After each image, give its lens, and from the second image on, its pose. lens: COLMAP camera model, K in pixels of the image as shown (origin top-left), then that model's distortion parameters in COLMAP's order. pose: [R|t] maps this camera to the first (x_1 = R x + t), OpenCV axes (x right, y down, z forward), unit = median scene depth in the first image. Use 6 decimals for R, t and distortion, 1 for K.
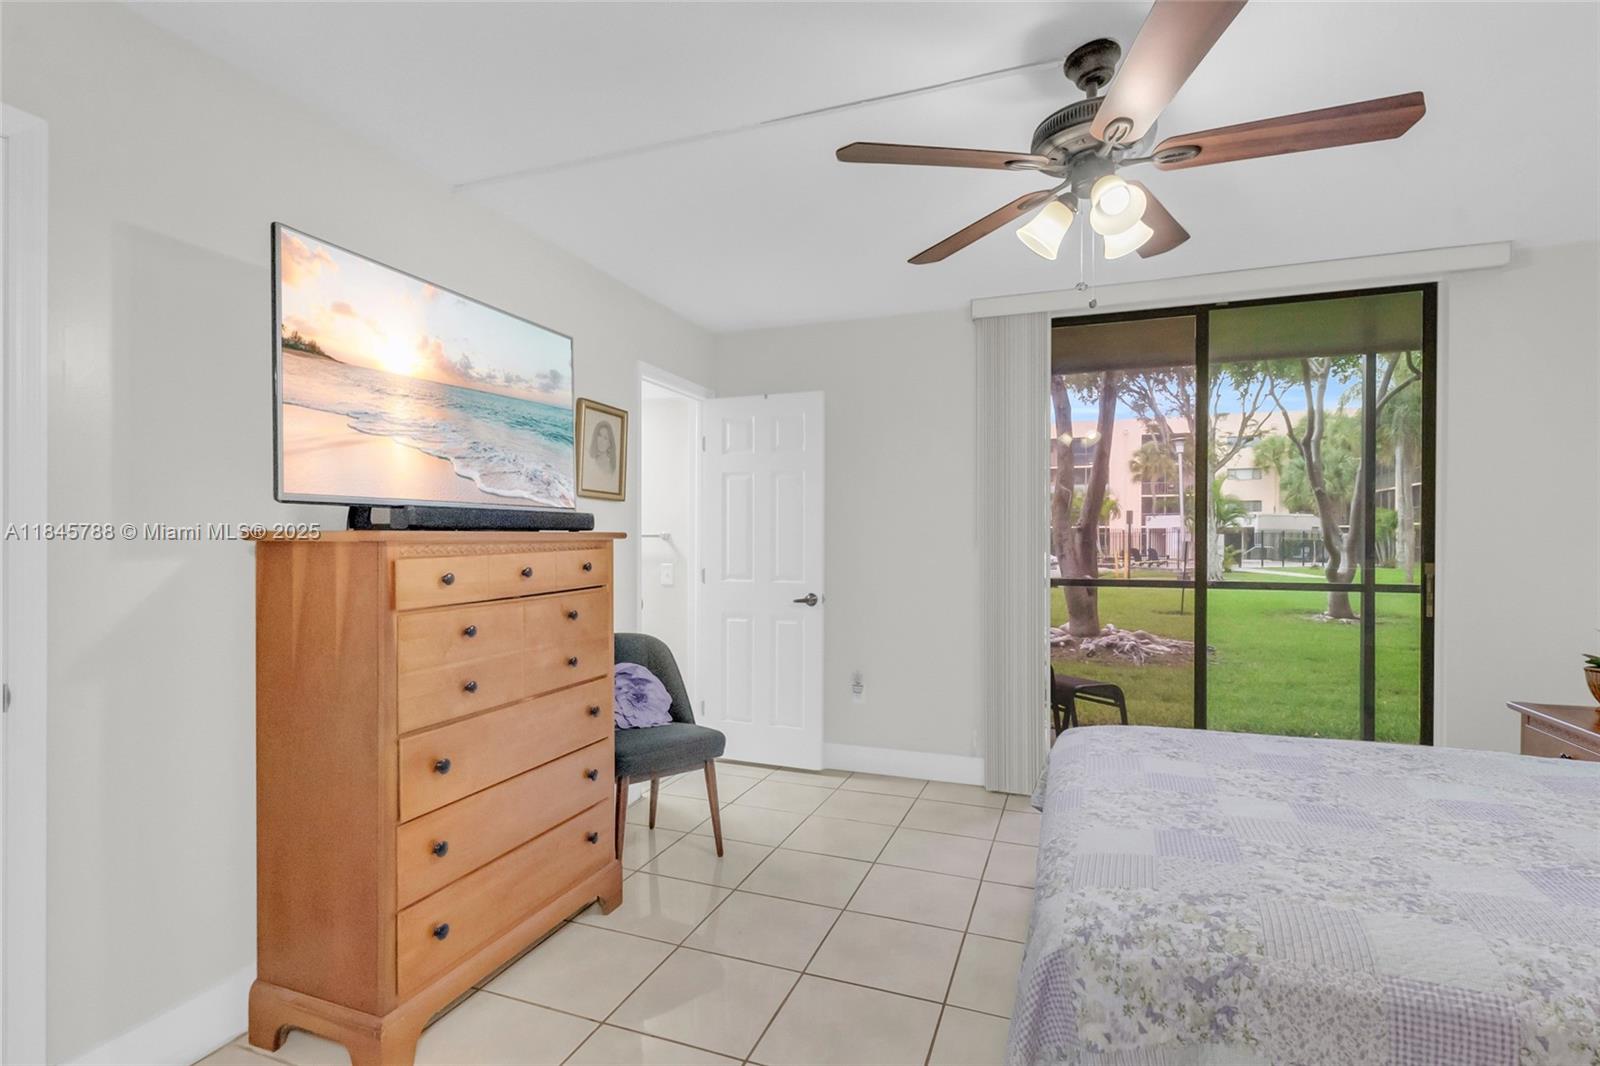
lens RADIAL K [[770.1, 0, 776.1], [0, 770.1, 538.6], [0, 0, 1]] dist [0.001815, -0.000419]
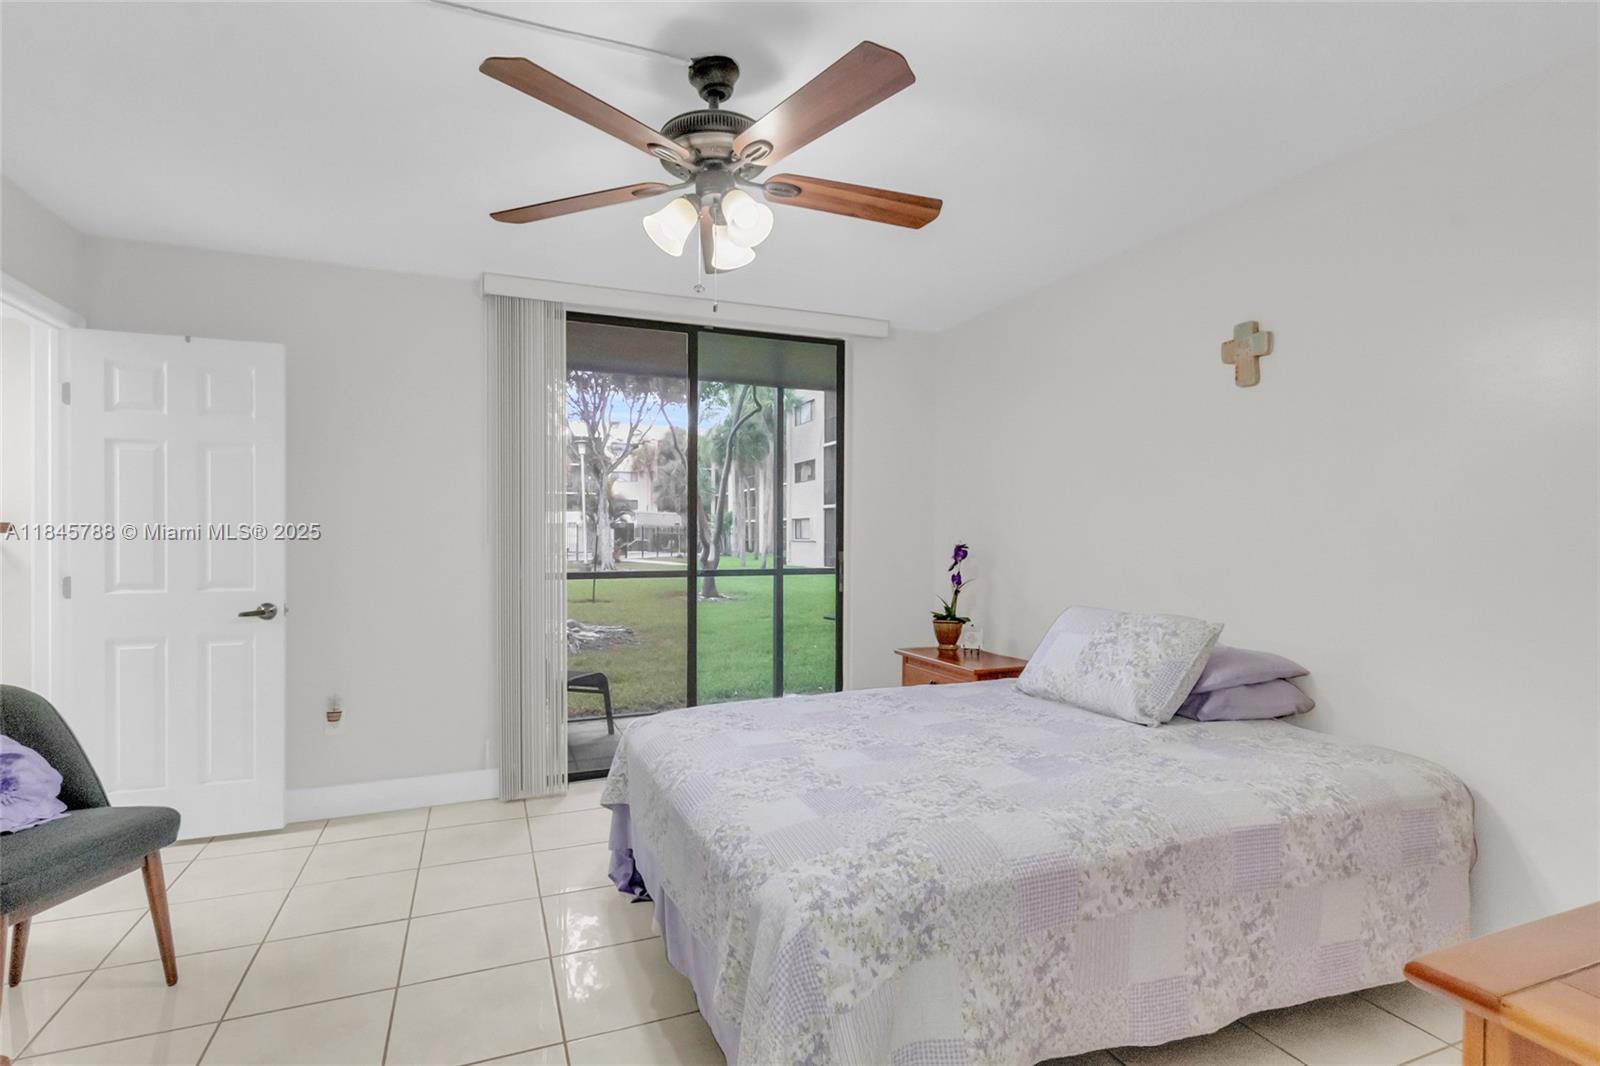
lens RADIAL K [[770.1, 0, 779.1], [0, 770.1, 537.8], [0, 0, 1]] dist [0.001815, -0.000419]
pose [[0.729836, -0.004043, 0.683610, -0.141171], [-0.000365, 0.999980, 0.006303, -0.000117], [-0.683622, -0.004850, 0.729820, 0.104157]]
